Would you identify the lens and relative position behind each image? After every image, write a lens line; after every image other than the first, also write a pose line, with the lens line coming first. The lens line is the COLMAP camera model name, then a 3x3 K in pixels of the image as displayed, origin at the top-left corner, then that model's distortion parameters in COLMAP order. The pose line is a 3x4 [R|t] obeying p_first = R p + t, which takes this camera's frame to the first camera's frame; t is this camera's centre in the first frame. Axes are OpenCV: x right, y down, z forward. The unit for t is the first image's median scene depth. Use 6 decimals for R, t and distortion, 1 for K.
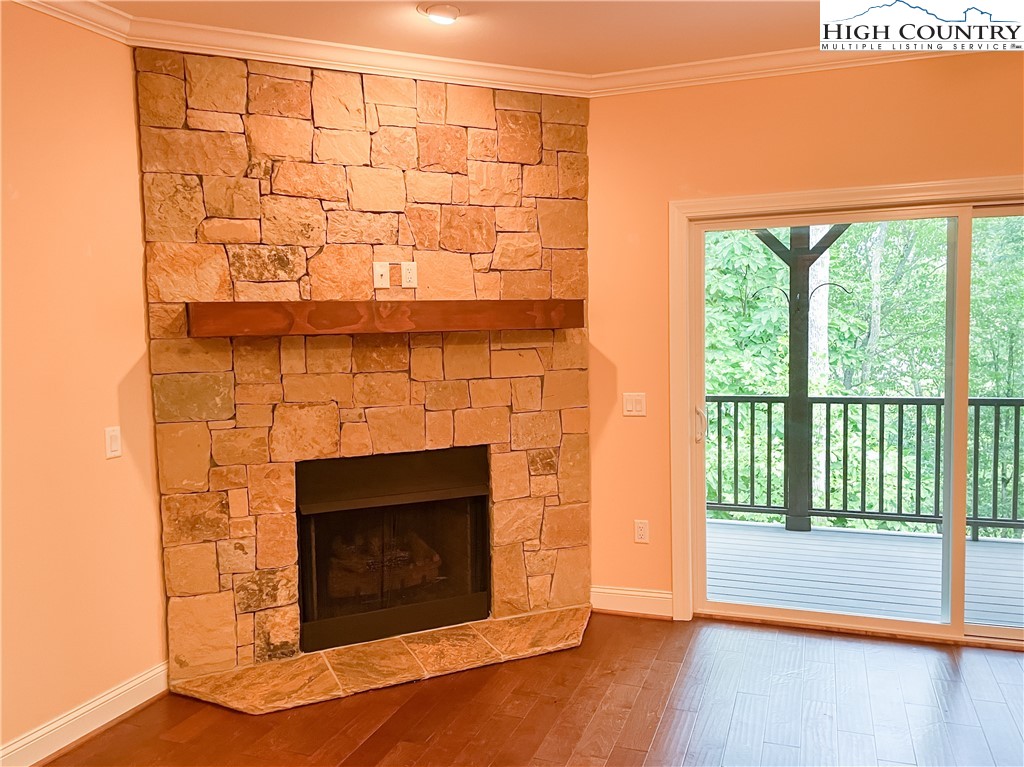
lens RADIAL K [[816.9, 0, 518.5], [0, 816.9, 382.5], [0, 0, 1]] dist [0.105384, -0.139804]
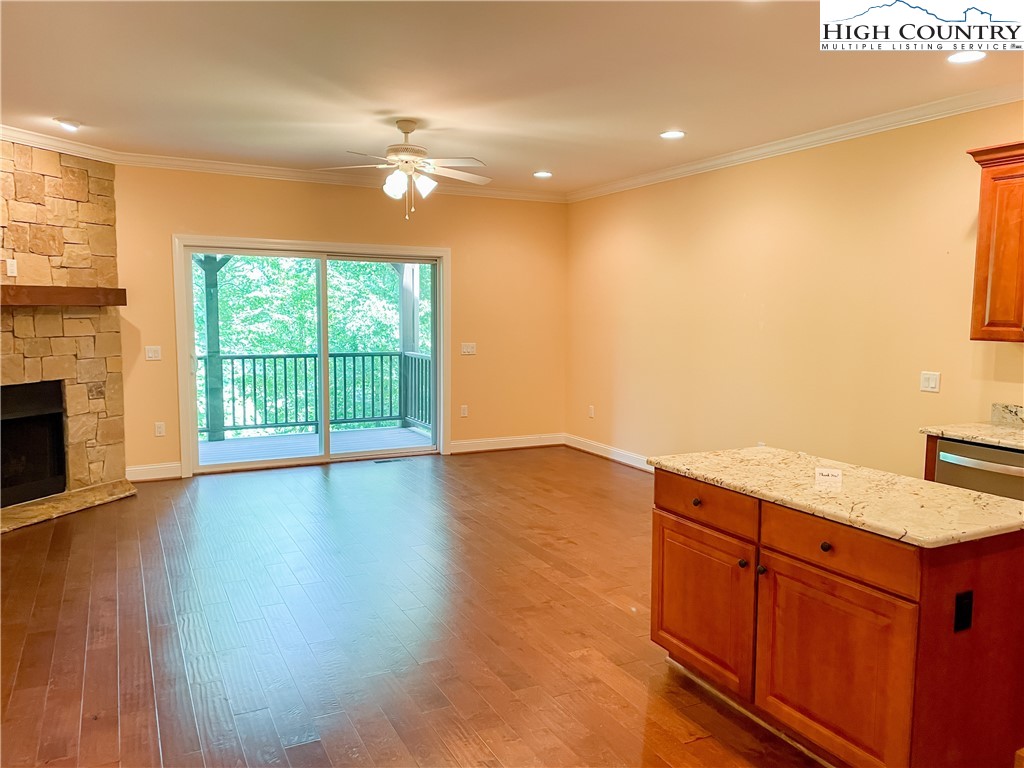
lens RADIAL K [[769.7, 0, 517.0], [0, 769.7, 387.4], [0, 0, 1]] dist [0.096085, -0.114334]
pose [[0.678821, -0.049106, 0.732660, -0.552740], [0.030236, 0.998784, 0.038929, 0.059663], [-0.733681, -0.004273, 0.679480, -0.655797]]
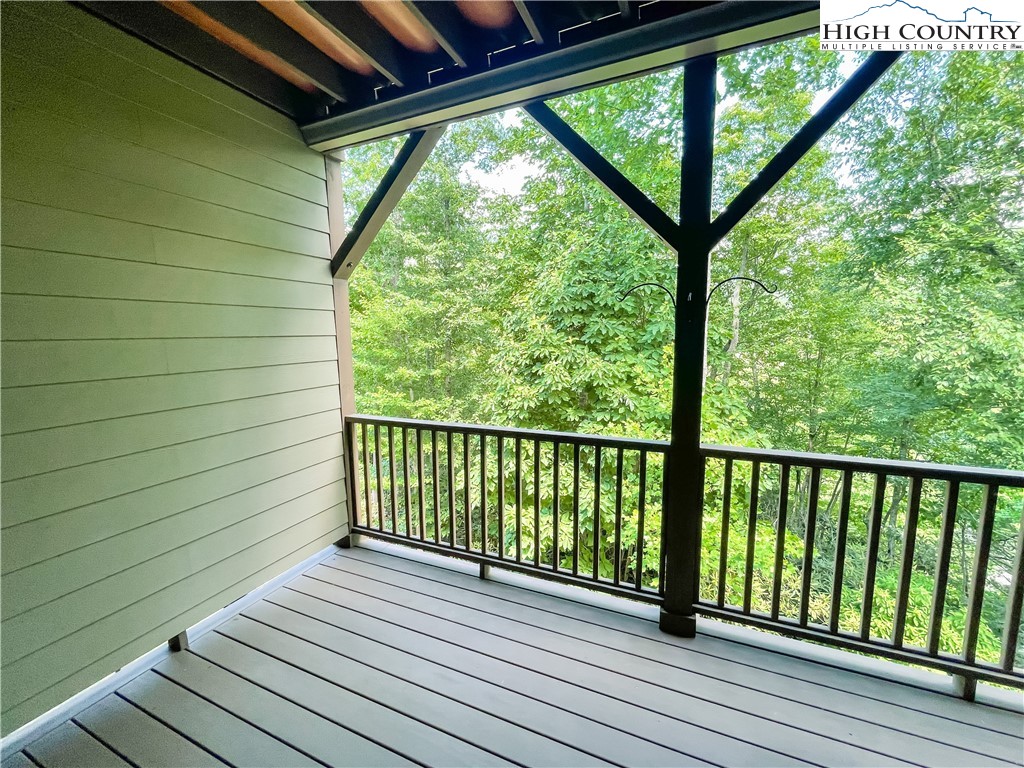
lens RADIAL K [[410.2, 0, 509.7], [0, 410.2, 375.0], [0, 0, 1]] dist [-0.000597, -0.000092]
pose [[0.997818, 0.022110, -0.062214, 0.337795], [-0.019872, 0.999141, 0.036354, -0.079424], [0.062964, -0.035039, 0.997401, 1.031050]]
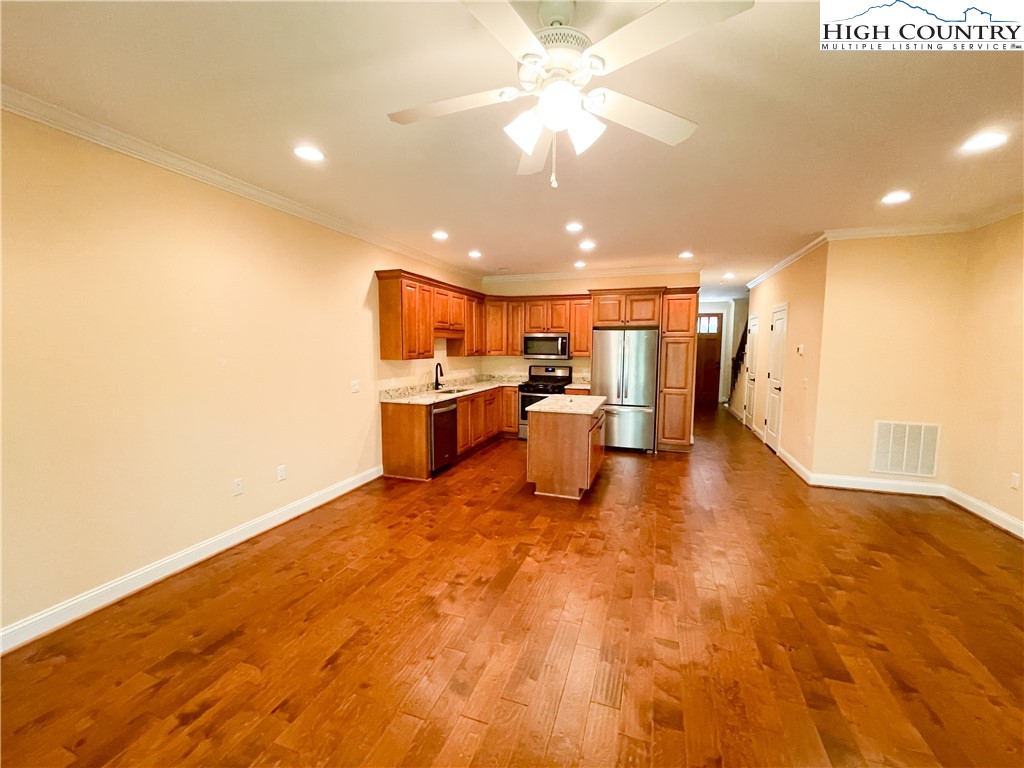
lens RADIAL K [[412.1, 0, 512.0], [0, 412.1, 384.0], [0, 0, 1]] dist [-0.000493, -0.000151]
pose [[-0.999793, 0.016264, -0.012253, 0.346725], [0.014058, 0.986608, 0.162501, -0.061354], [0.014732, 0.162295, -0.986632, 0.779704]]
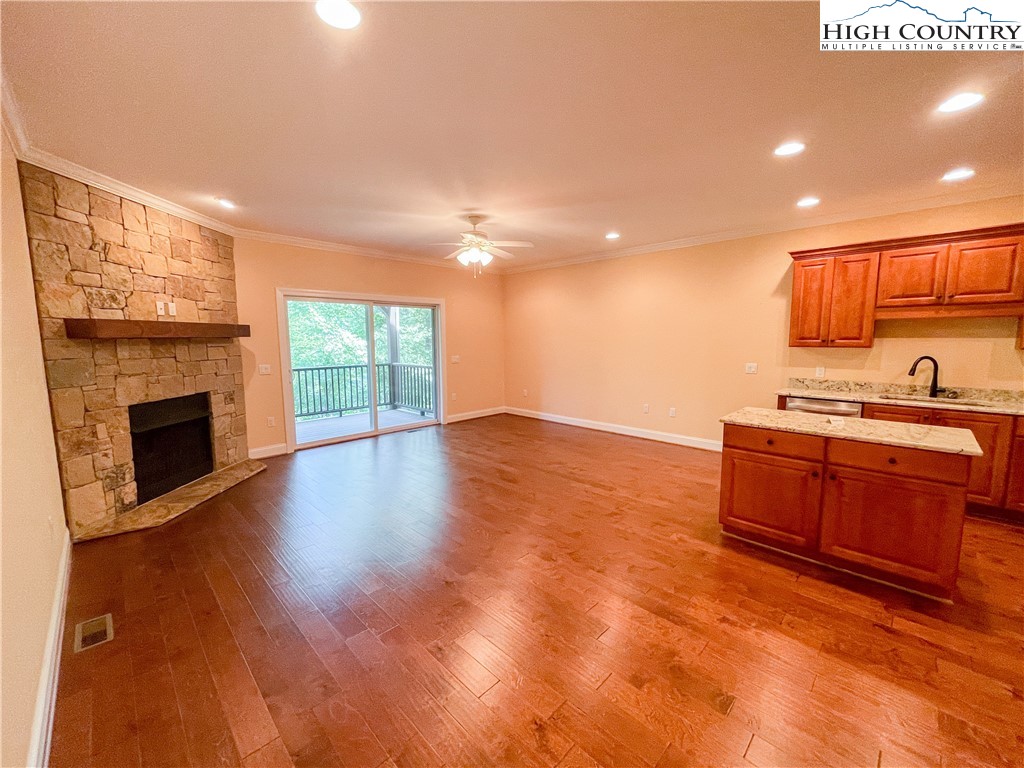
lens RADIAL K [[412.1, 0, 512.0], [0, 412.1, 384.0], [0, 0, 1]] dist [-0.000493, -0.000151]
pose [[0.419207, -0.085941, 0.903814, -0.686186], [0.062574, 0.995877, 0.065672, 0.036268], [-0.905732, 0.029025, 0.422856, -0.175672]]
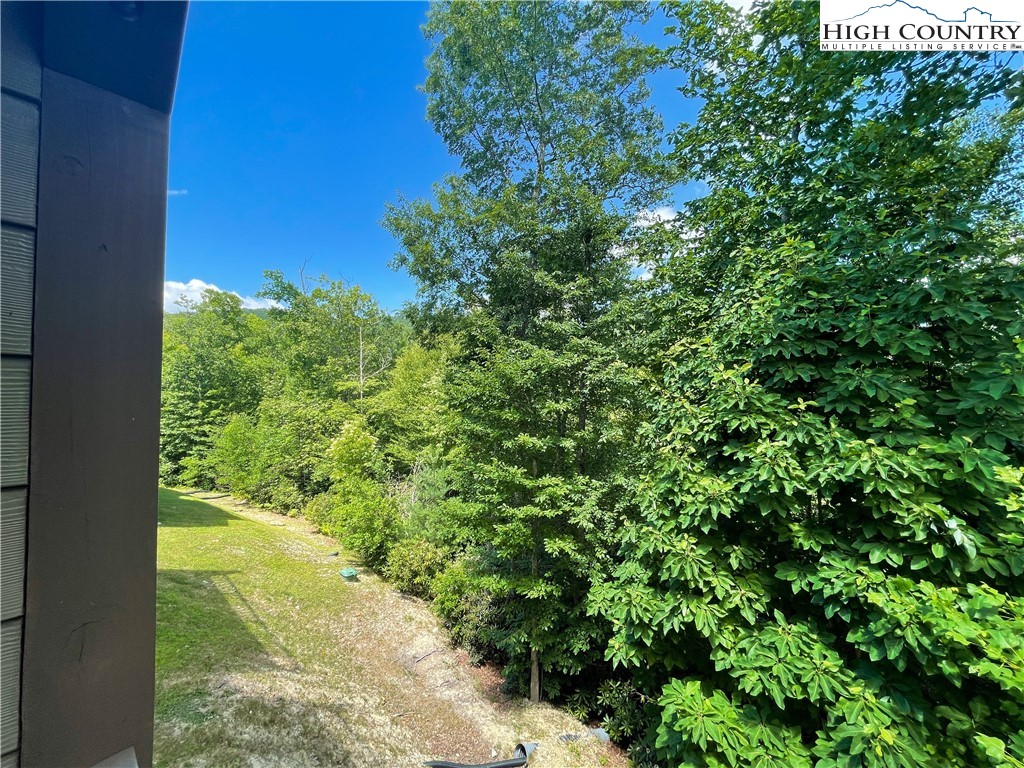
lens RADIAL K [[412.1, 0, 512.0], [0, 412.1, 384.0], [0, 0, 1]] dist [-0.000493, -0.000151]
pose [[0.928917, 0.030375, -0.369041, 0.171467], [-0.064523, 0.994660, -0.080544, -0.095714], [0.364624, 0.098631, 0.925917, 1.696965]]
